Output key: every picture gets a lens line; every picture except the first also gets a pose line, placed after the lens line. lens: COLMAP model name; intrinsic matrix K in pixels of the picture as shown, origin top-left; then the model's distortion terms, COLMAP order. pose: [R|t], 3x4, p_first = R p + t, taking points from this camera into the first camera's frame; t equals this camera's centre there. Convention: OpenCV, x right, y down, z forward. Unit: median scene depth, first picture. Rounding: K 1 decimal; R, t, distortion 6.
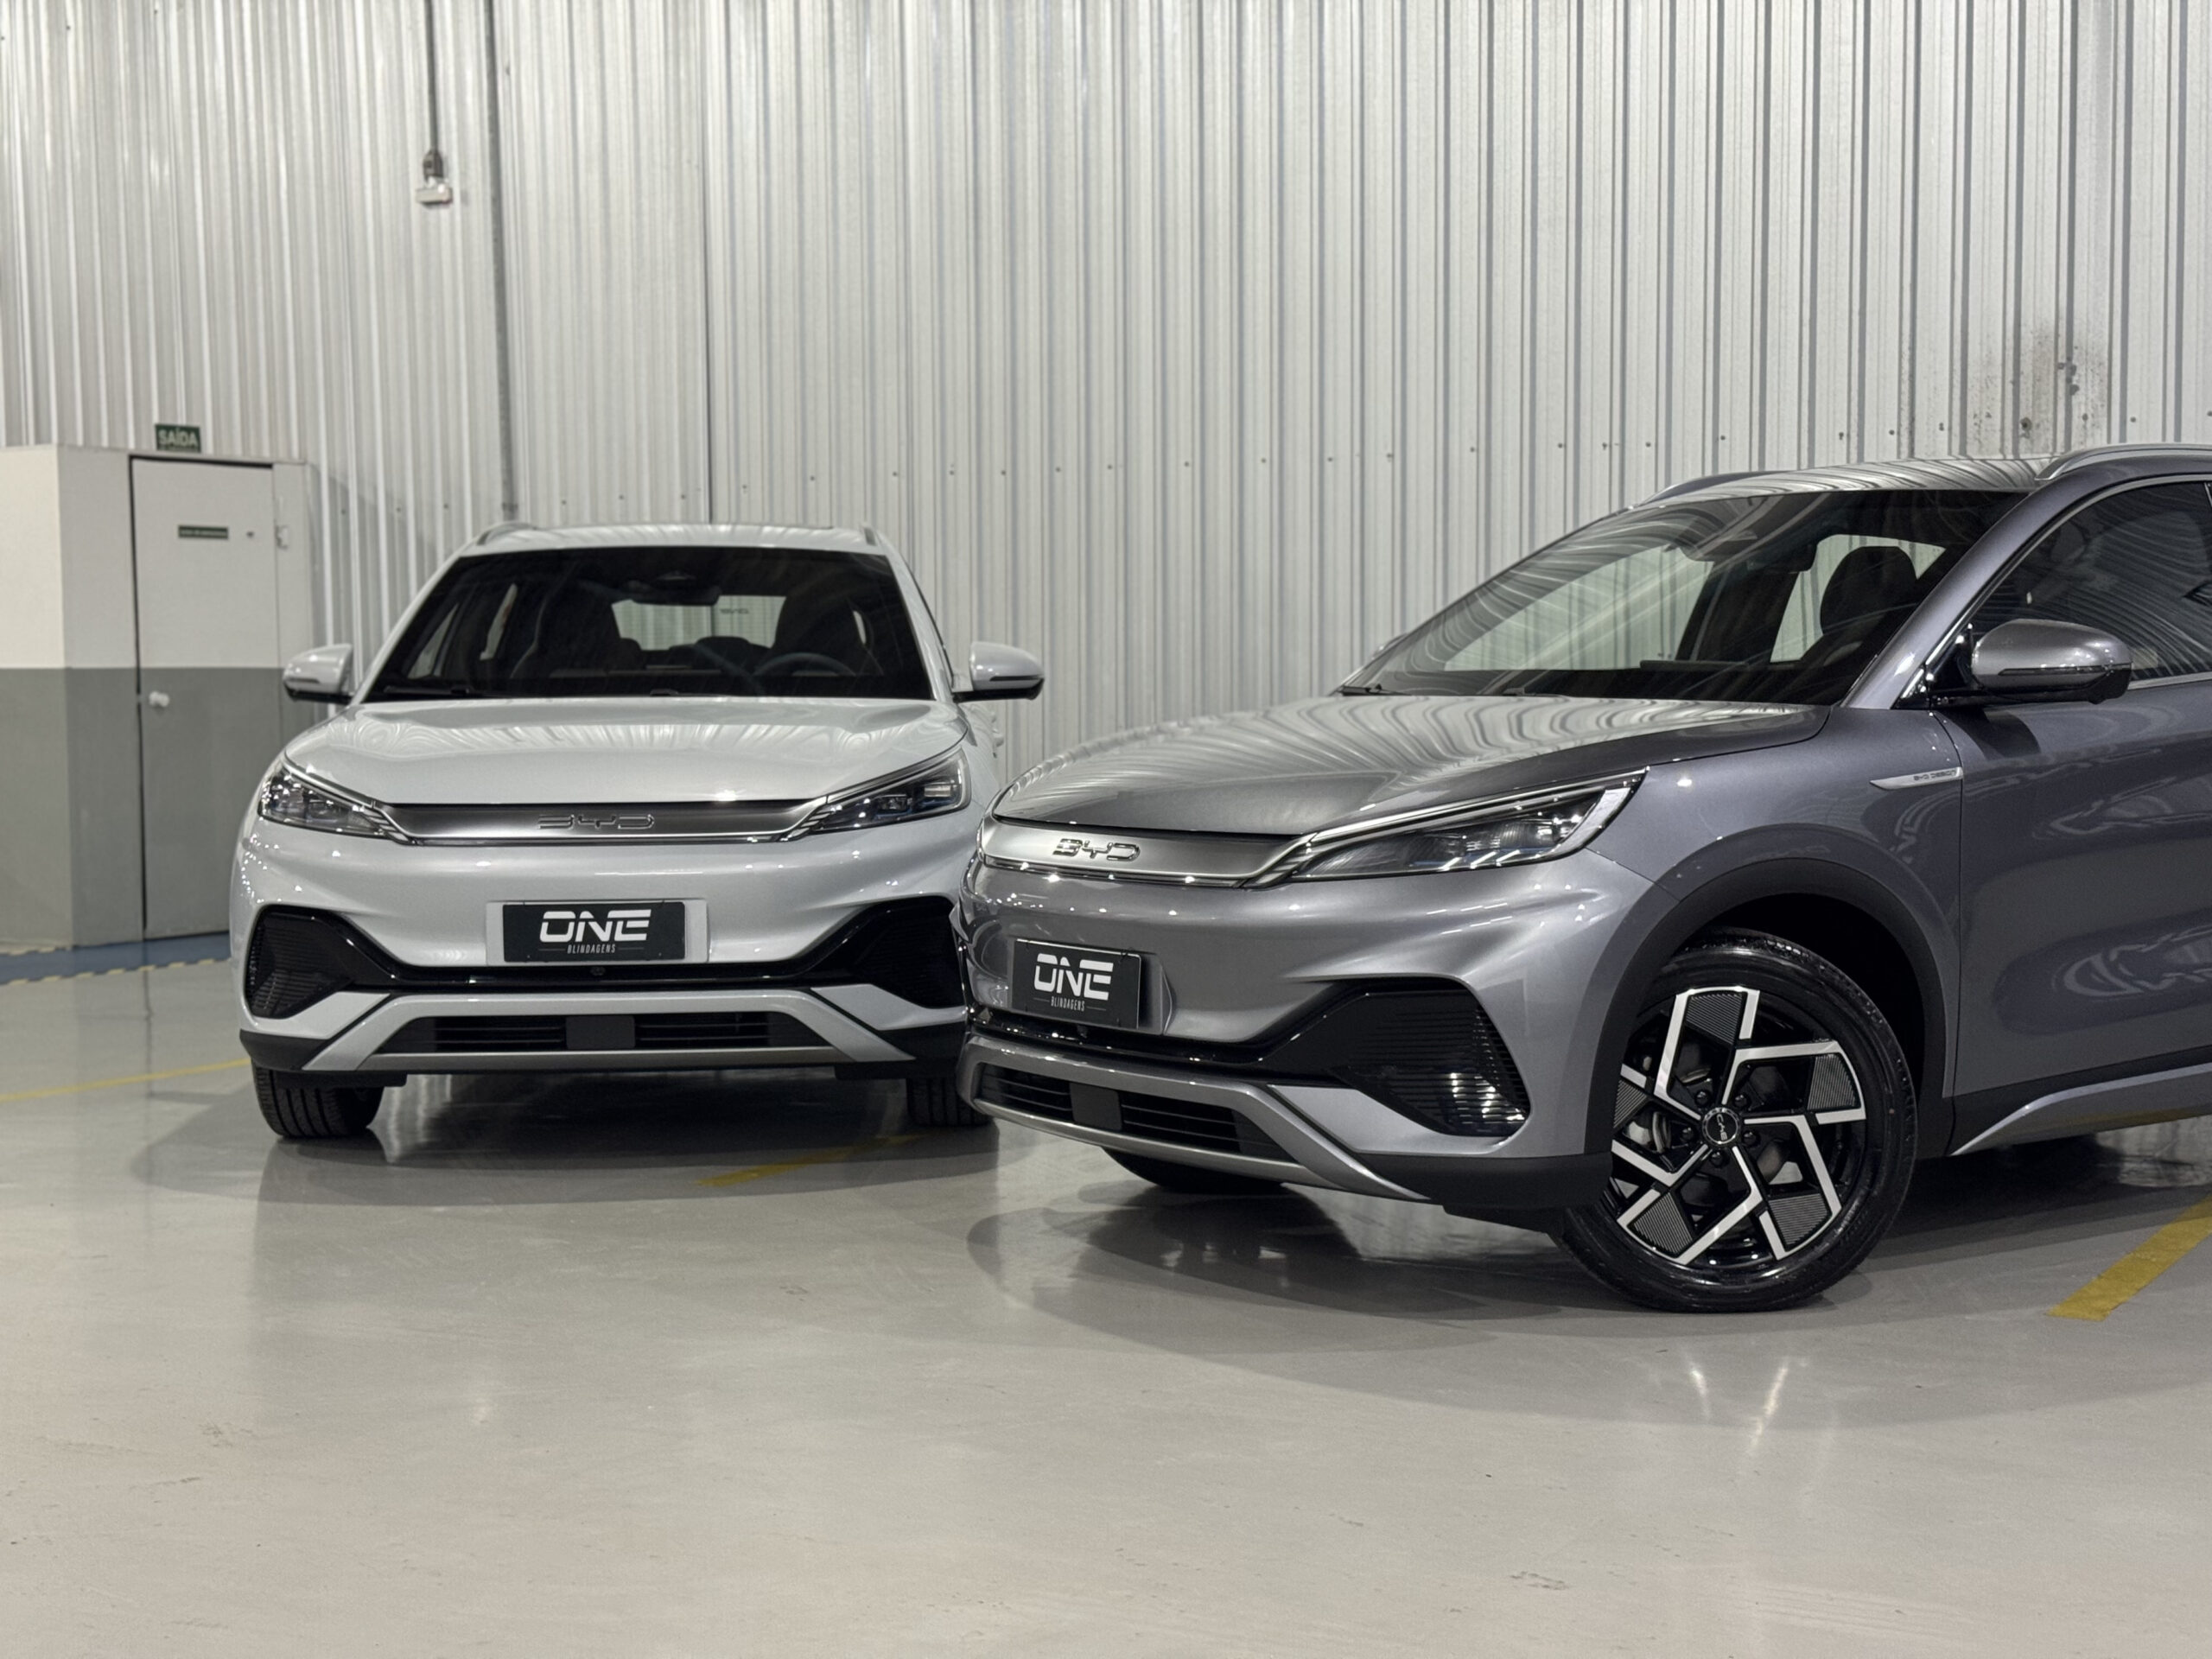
lens RADIAL K [[3049.9, 0, 1106.0], [0, 3049.9, 829.5], [0, 0, 1]] dist [0.170285, -0.331916]
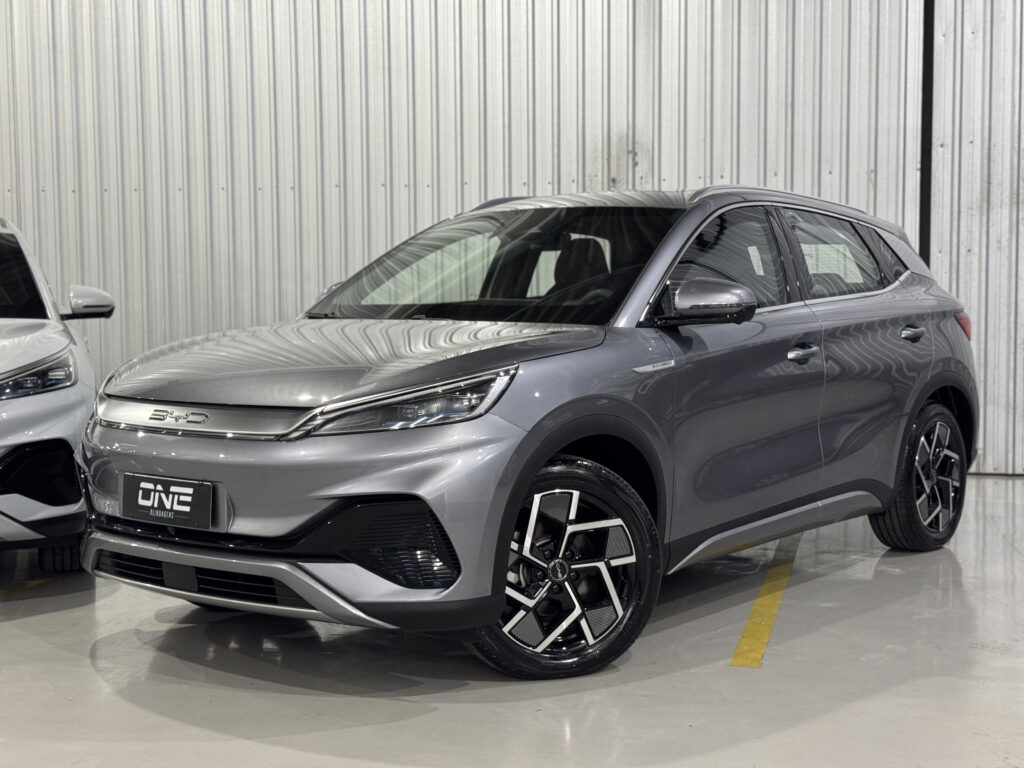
lens RADIAL K [[1411.9, 0, 512.0], [0, 1411.9, 384.0], [0, 0, 1]] dist [0.170285, -0.331916]
pose [[0.961384, -0.015858, 0.274753, -0.039325], [0.013551, 0.999855, 0.010296, -0.015608], [-0.274877, -0.006175, 0.961460, 0.227395]]
